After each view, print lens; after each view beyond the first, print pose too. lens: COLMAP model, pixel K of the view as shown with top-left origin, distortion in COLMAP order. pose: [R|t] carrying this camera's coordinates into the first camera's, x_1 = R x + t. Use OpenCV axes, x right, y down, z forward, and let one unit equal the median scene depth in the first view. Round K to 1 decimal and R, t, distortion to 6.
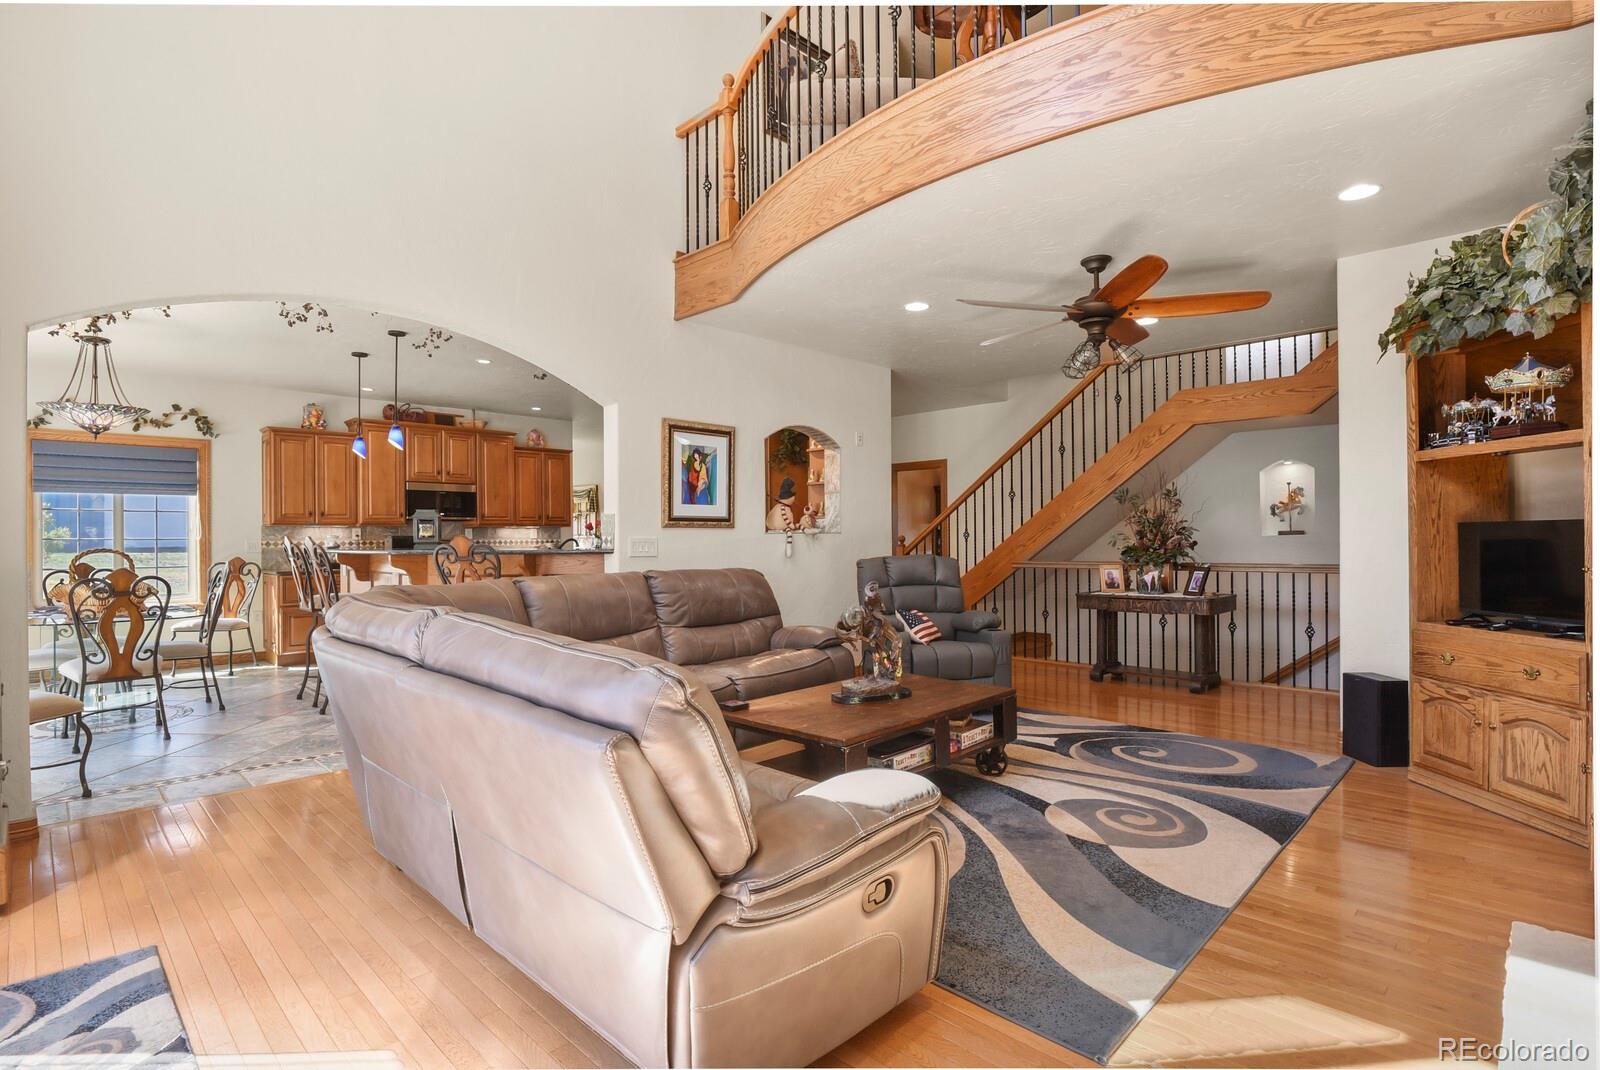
lens RADIAL K [[778.7, 0, 803.5], [0, 778.7, 535.8], [0, 0, 1]] dist [-0.016717, -0.005028]
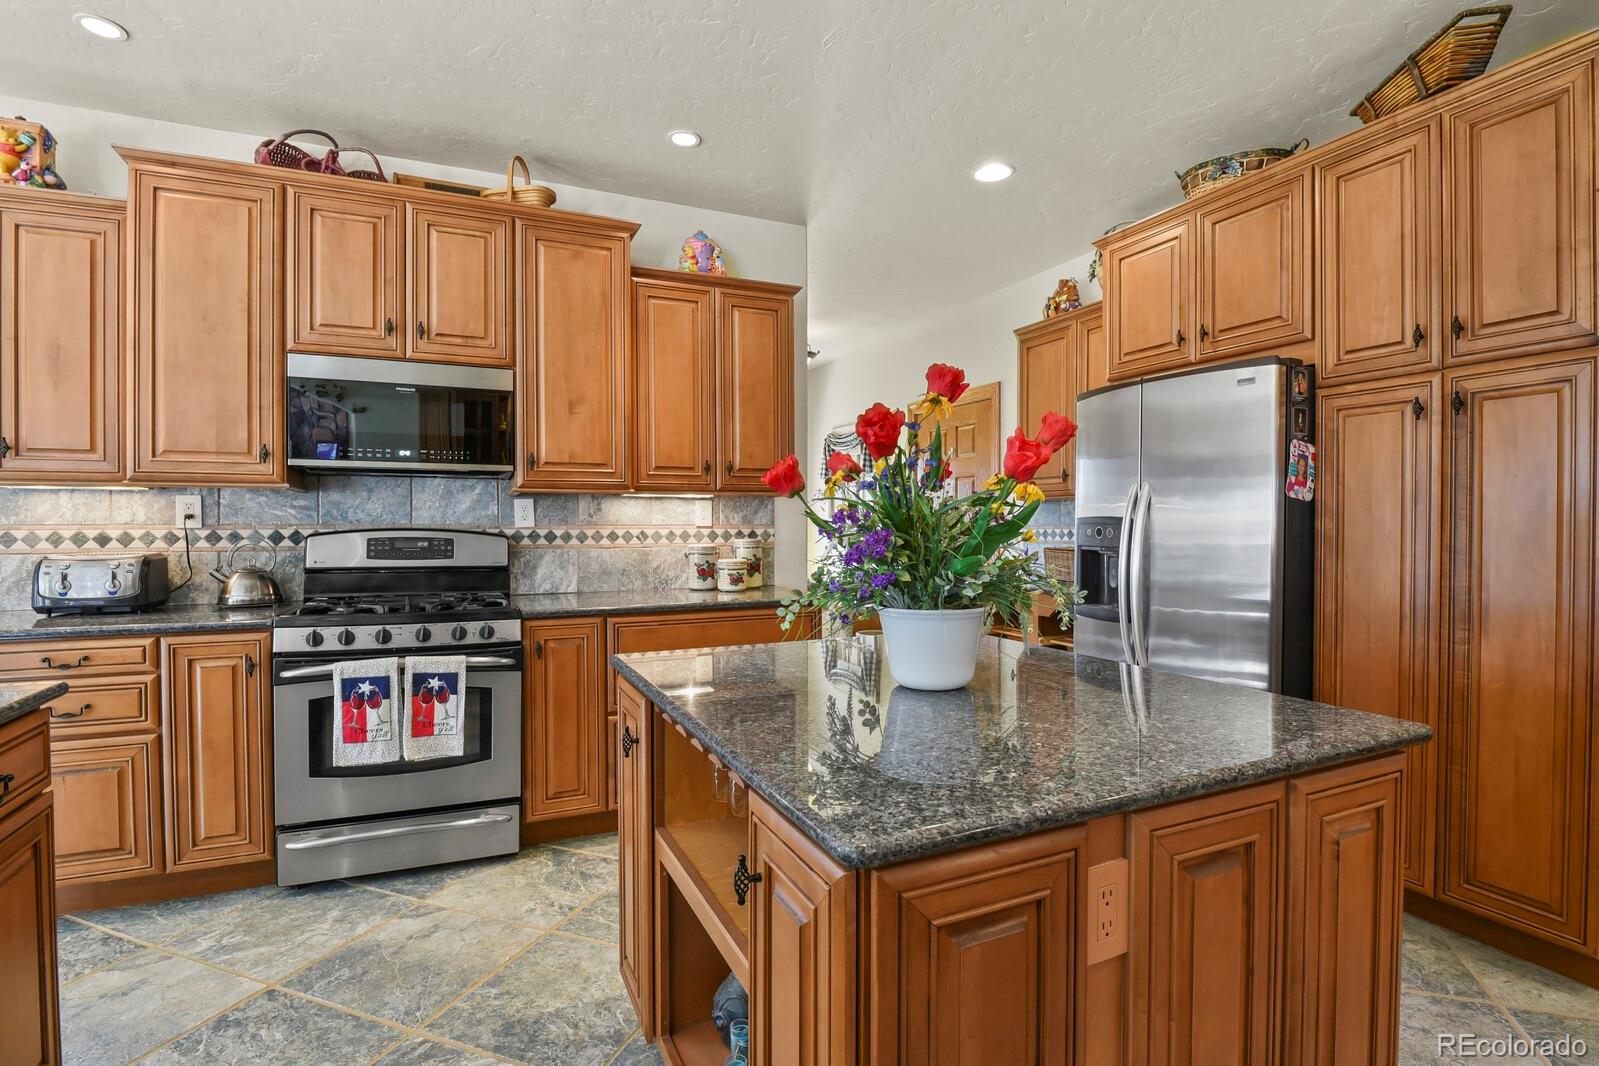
lens RADIAL K [[778.2, 0, 803.0], [0, 778.2, 533.8], [0, 0, 1]] dist [-0.016717, -0.005028]
pose [[0.933021, 0.013291, -0.359575, -0.291344], [-0.005979, 0.999752, 0.021440, -0.002209], [0.359771, -0.017854, 0.932870, 1.182271]]
